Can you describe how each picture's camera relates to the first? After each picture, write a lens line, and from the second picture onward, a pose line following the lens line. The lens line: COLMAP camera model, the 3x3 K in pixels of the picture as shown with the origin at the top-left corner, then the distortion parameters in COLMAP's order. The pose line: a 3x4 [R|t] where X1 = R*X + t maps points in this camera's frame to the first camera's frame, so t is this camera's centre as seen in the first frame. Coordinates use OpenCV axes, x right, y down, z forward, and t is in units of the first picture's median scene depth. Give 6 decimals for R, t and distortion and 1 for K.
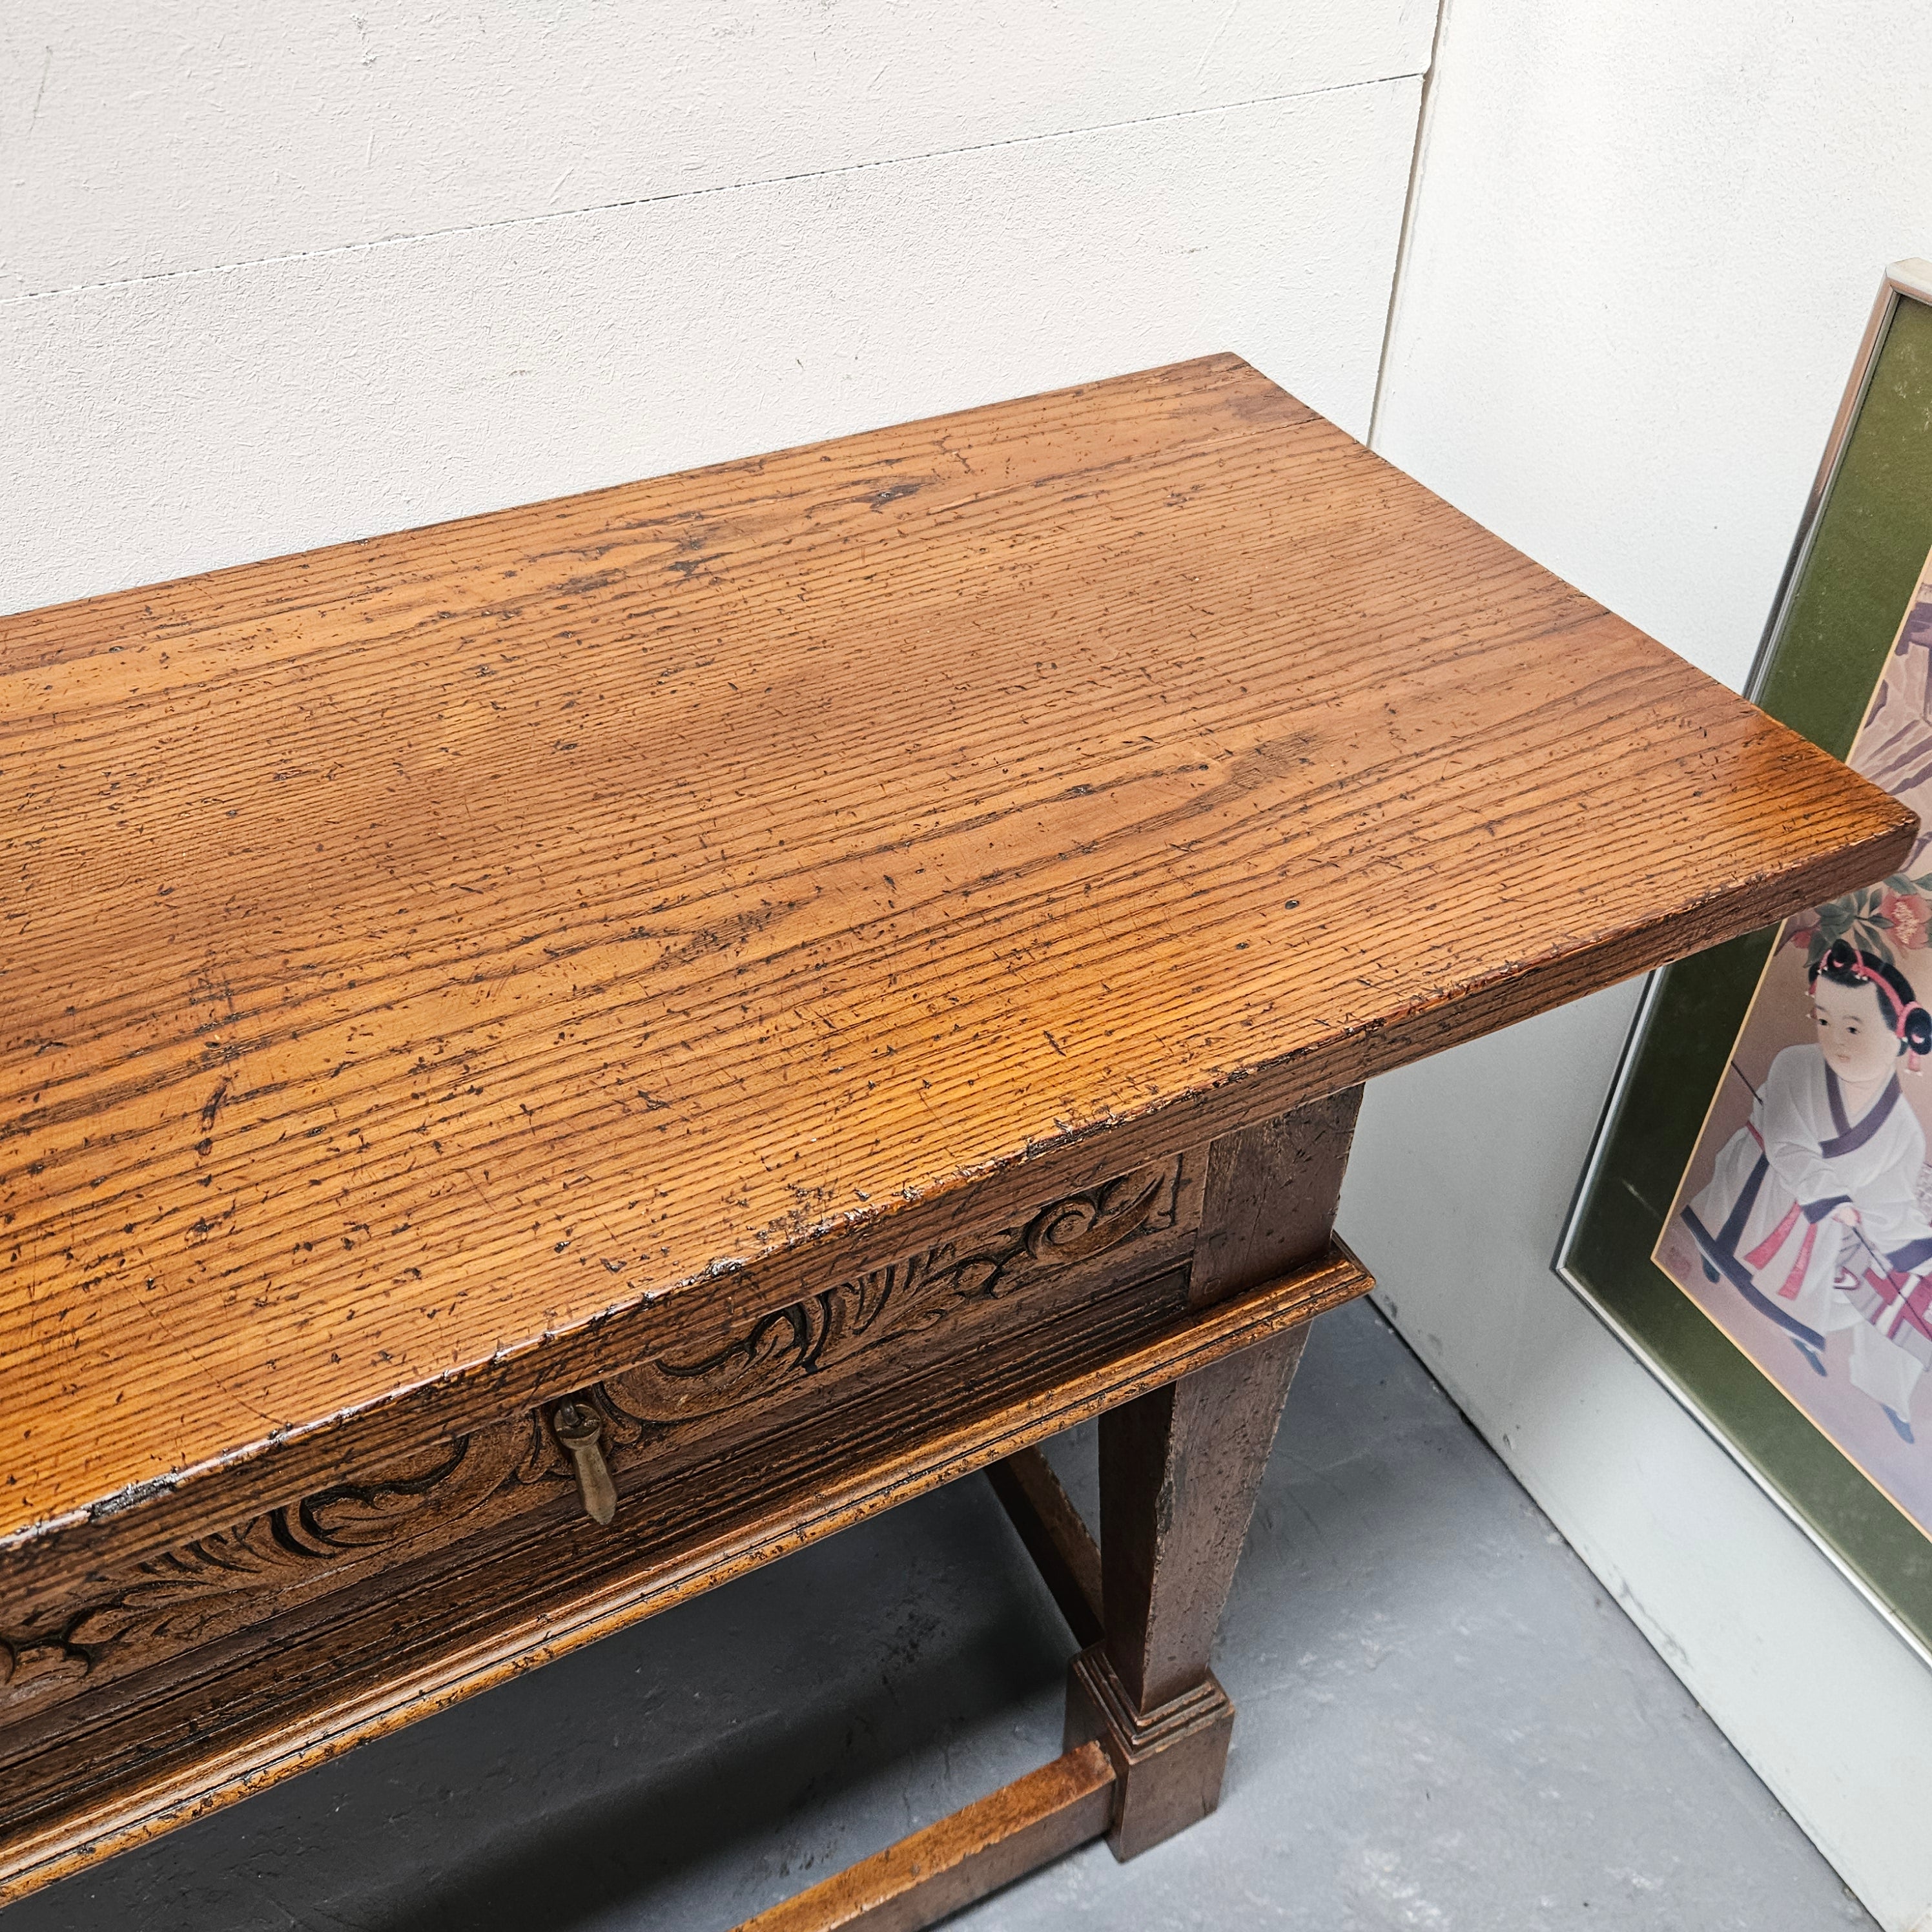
lens RADIAL K [[1737.8, 0, 975.7], [0, 1737.8, 939.0], [0, 0, 1]] dist [0.075846, -0.084439]
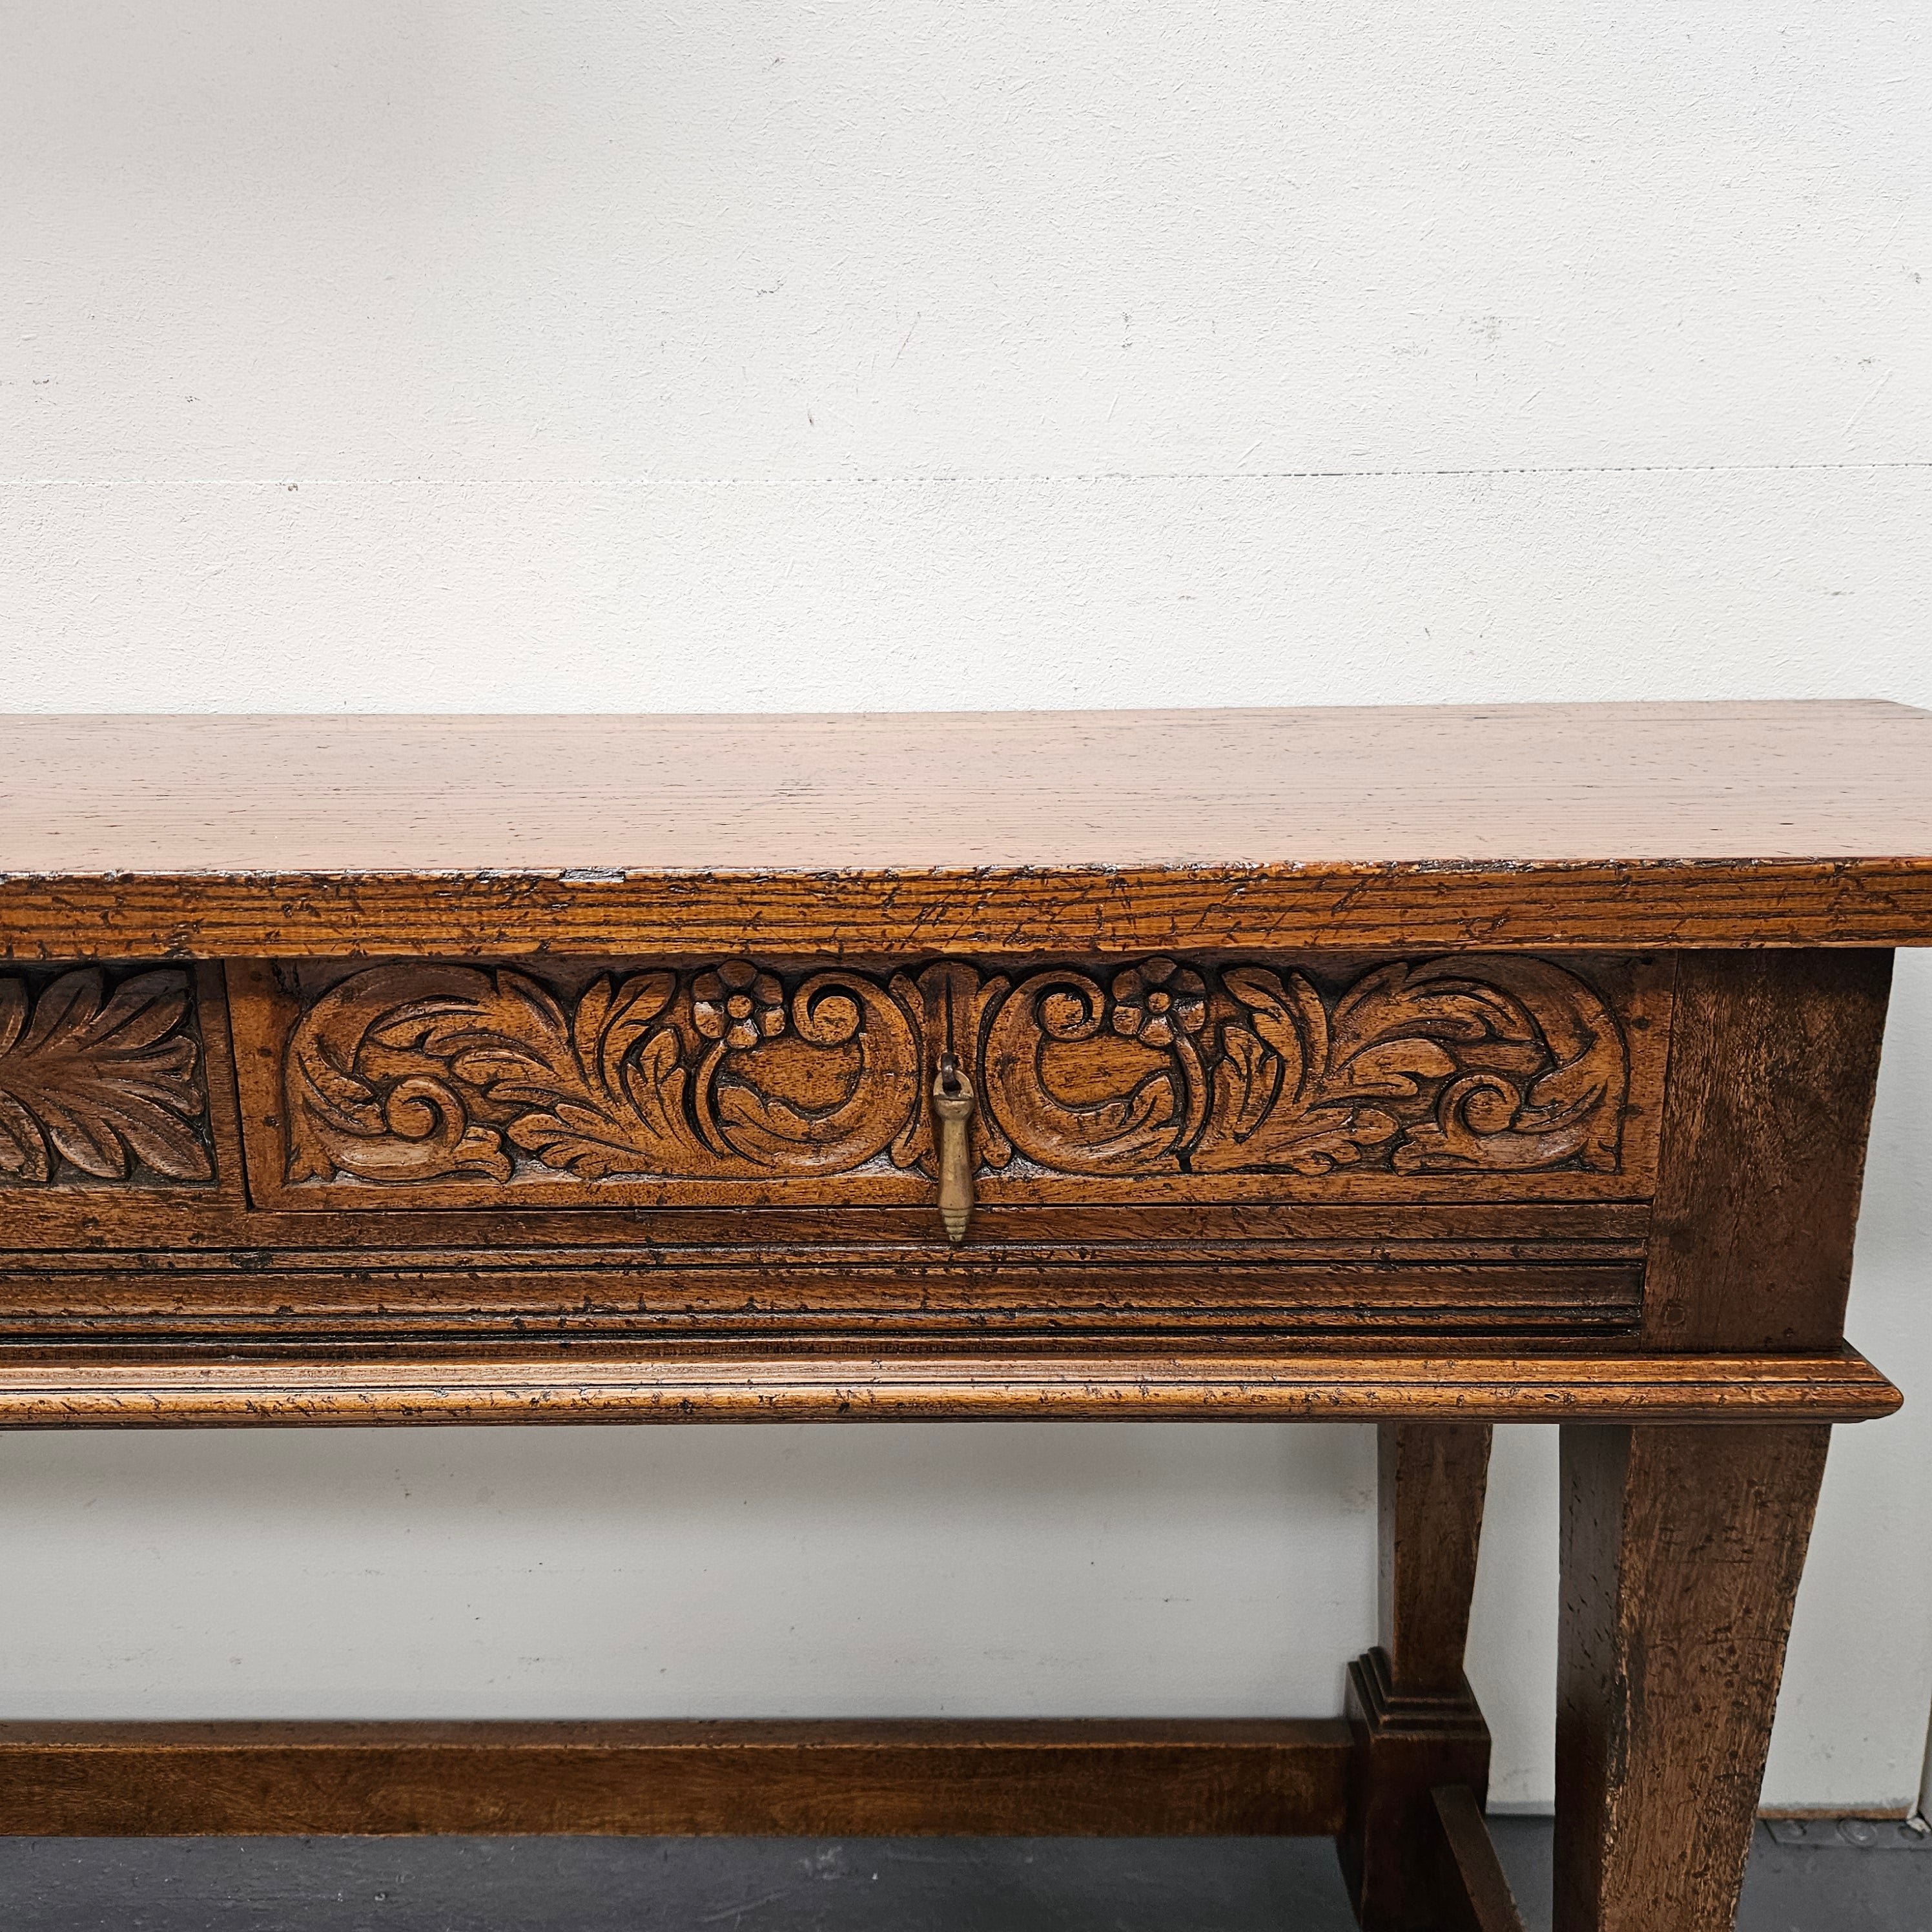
lens RADIAL K [[1737.8, 0, 945.2], [0, 1737.8, 964.0], [0, 0, 1]] dist [0.075846, -0.084439]
pose [[0.890844, 0.102561, -0.442582, 0.175996], [-0.294802, 0.871730, -0.391379, 0.479574], [0.345672, 0.479132, 0.806811, 0.082614]]
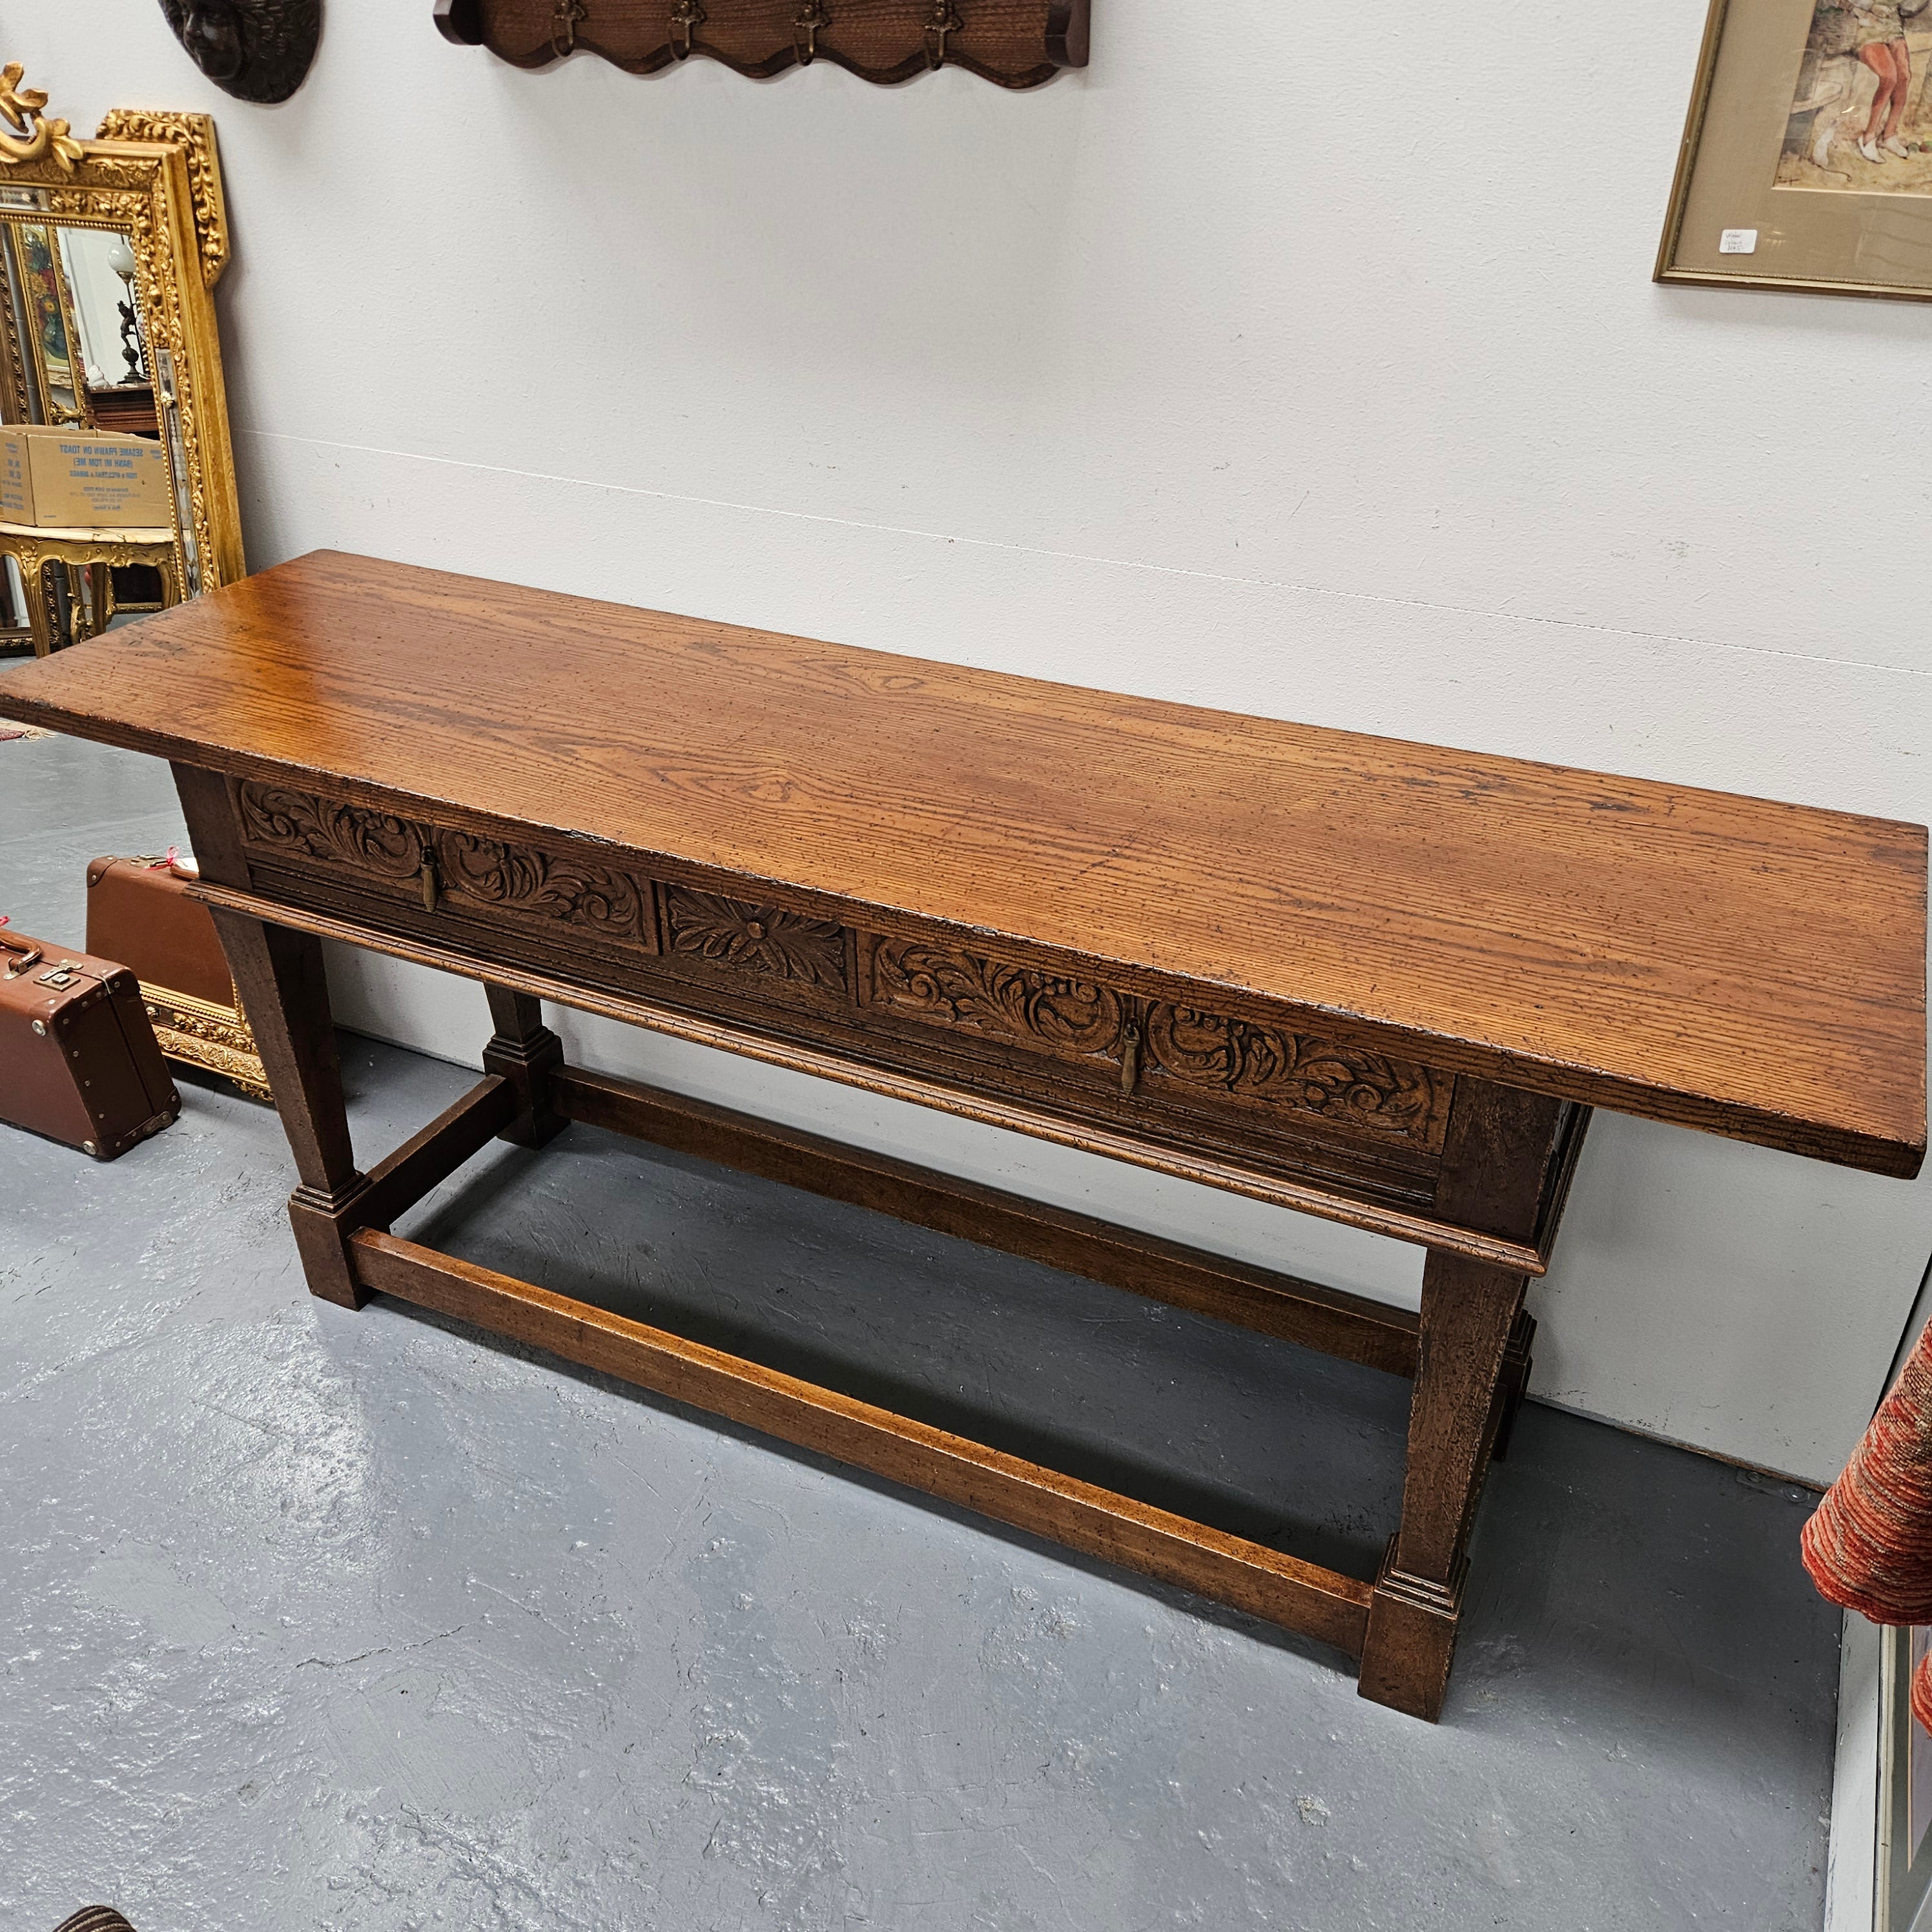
lens RADIAL K [[1737.8, 0, 962.9], [0, 1737.8, 957.8], [0, 0, 1]] dist [0.075846, -0.084439]
pose [[0.617544, 0.403837, -0.674948, 0.926614], [-0.516623, 0.855321, 0.039074, 0.161855], [0.593076, 0.324564, 0.736830, -0.723401]]
